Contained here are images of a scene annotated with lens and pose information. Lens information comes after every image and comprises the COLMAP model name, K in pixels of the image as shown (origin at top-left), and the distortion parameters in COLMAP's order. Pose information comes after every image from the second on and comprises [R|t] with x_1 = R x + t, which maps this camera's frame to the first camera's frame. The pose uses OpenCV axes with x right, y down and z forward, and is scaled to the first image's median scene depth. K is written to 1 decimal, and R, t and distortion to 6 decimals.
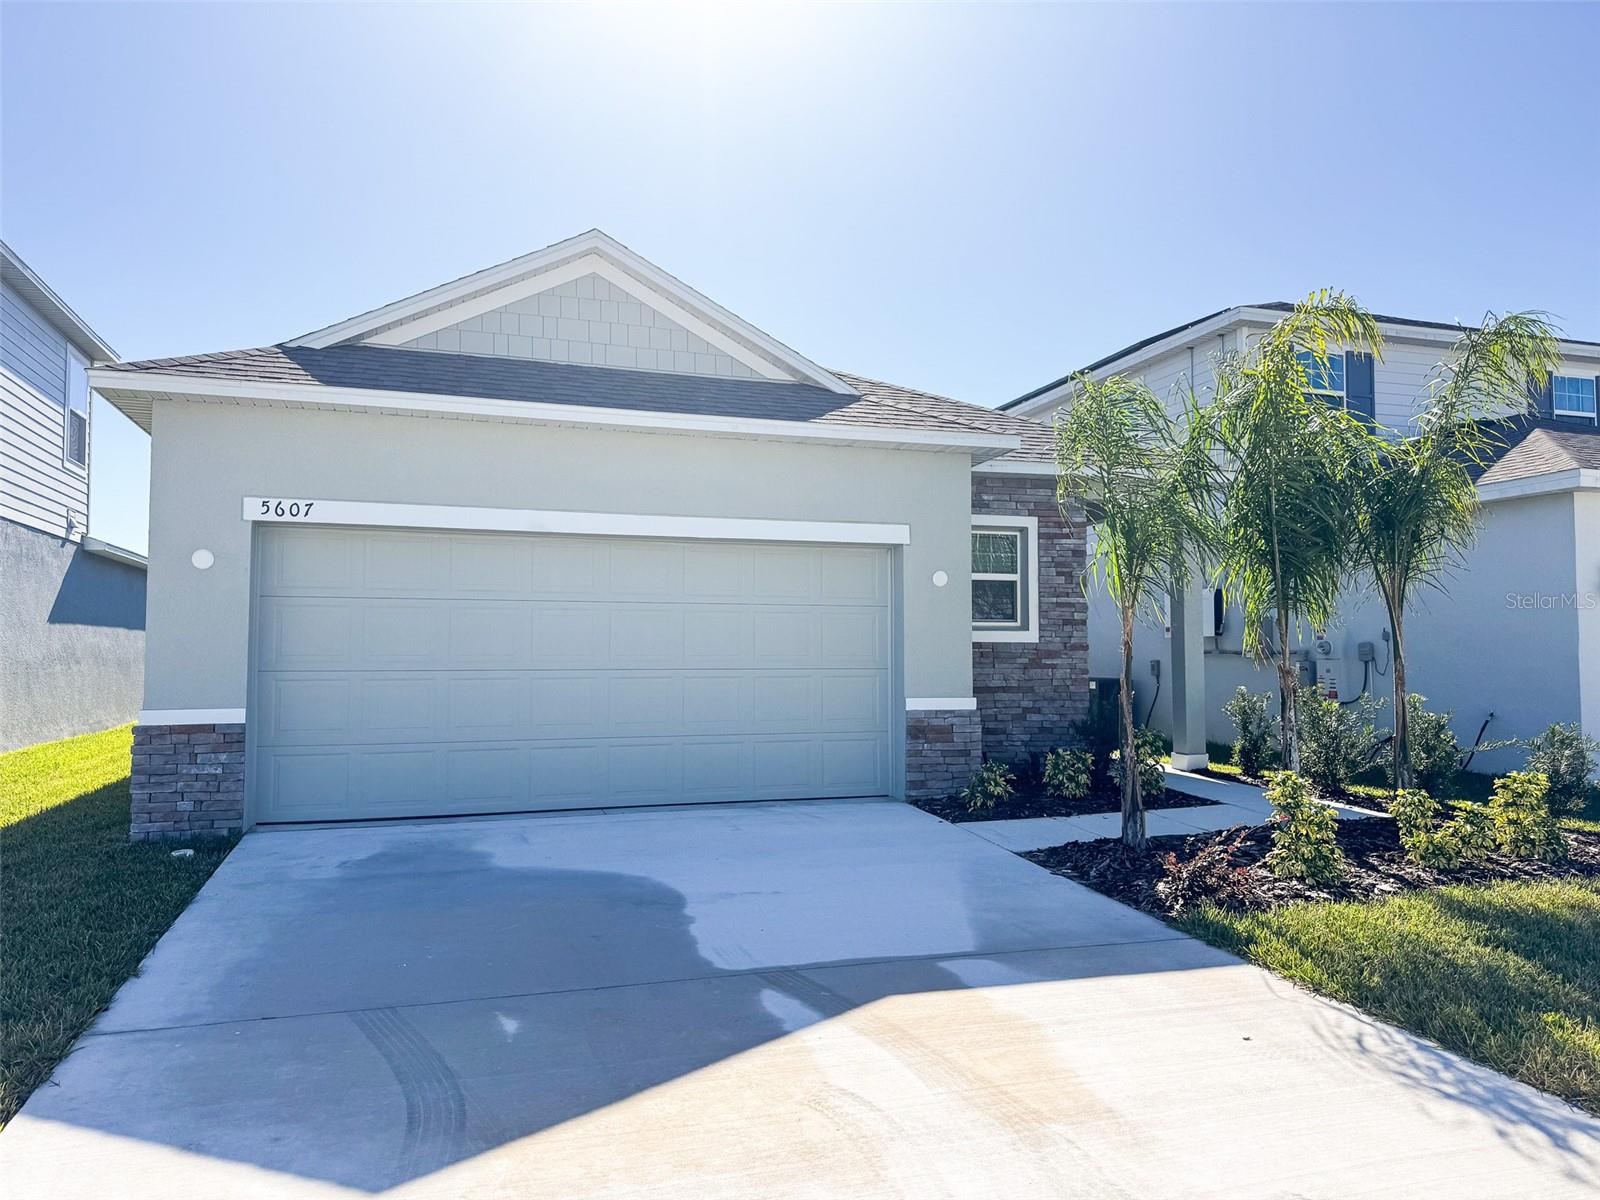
lens RADIAL K [[1131.4, 0, 800.0], [0, 1131.4, 600.0], [0, 0, 1]] dist [0.002708, 0.000138]
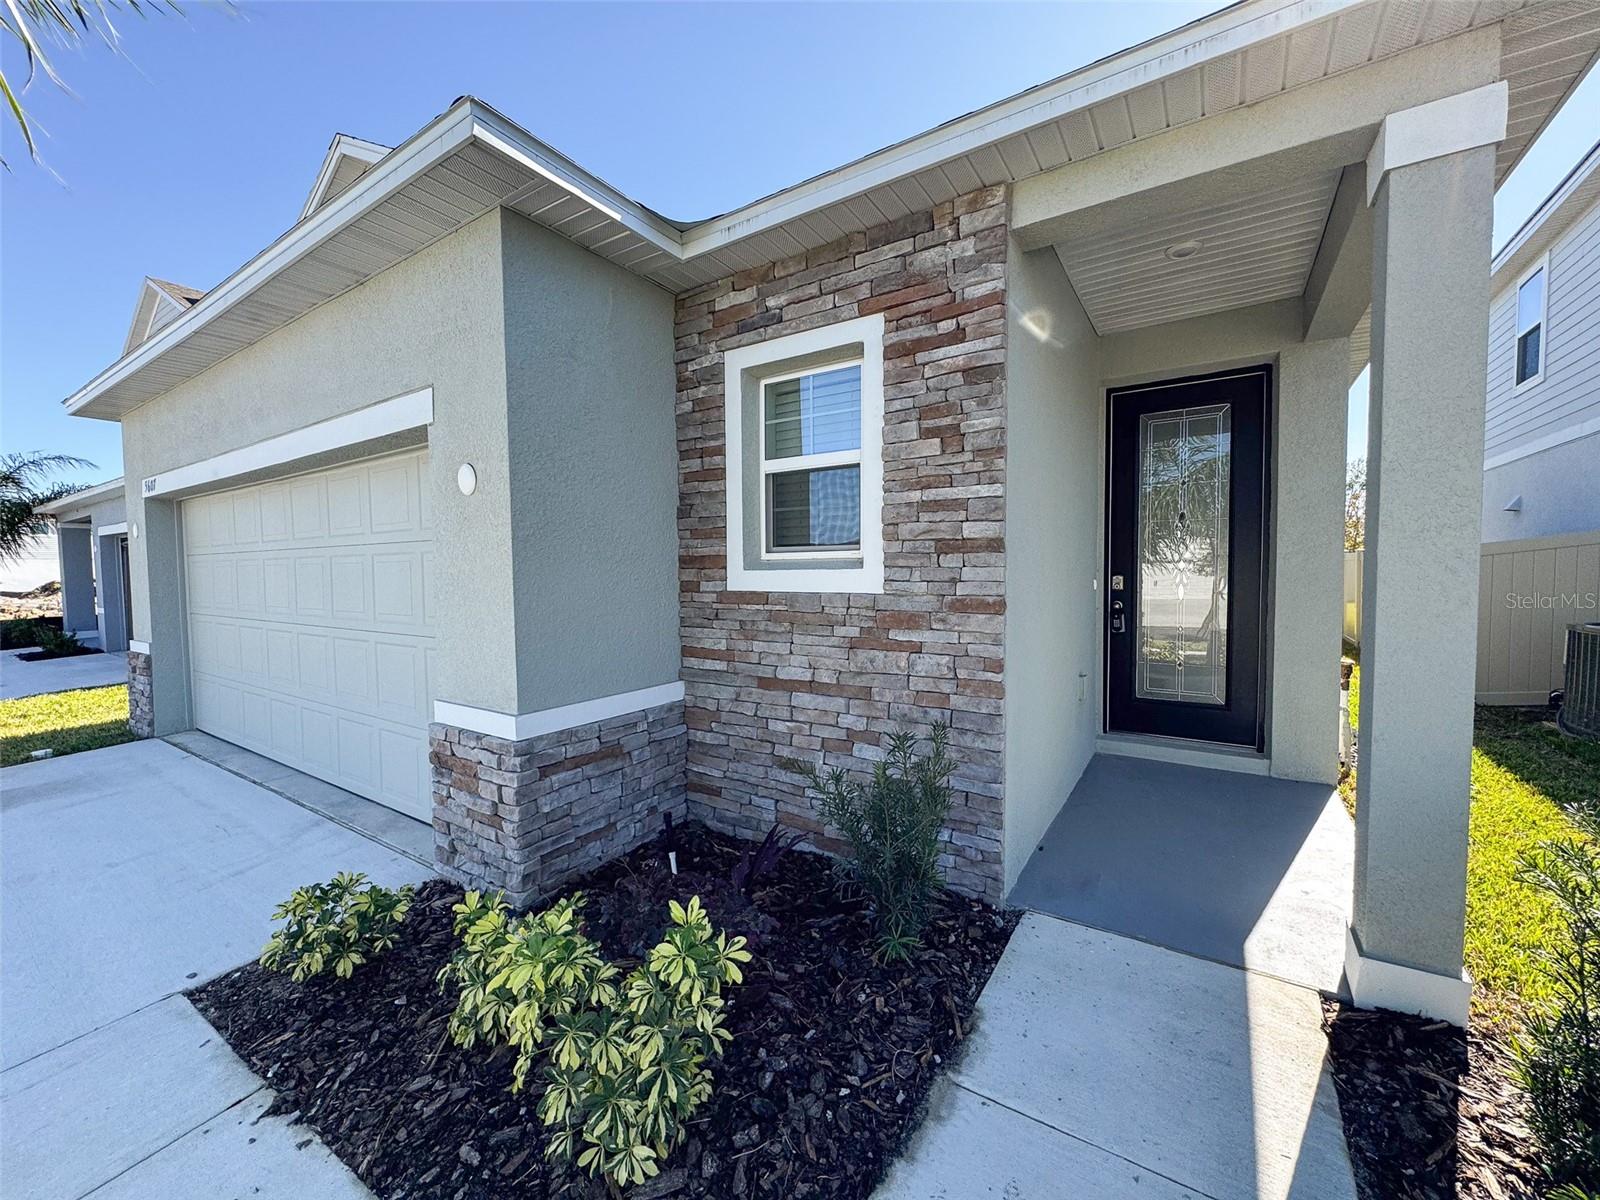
lens RADIAL K [[642.9, 0, 796.2], [0, 642.9, 596.3], [0, 0, 1]] dist [0.001578, 0.000890]
pose [[0.627064, 0.026229, -0.778526, 0.390492], [0.052608, 0.995725, 0.075920, 0.017115], [0.777189, -0.088563, 0.623004, 0.809025]]
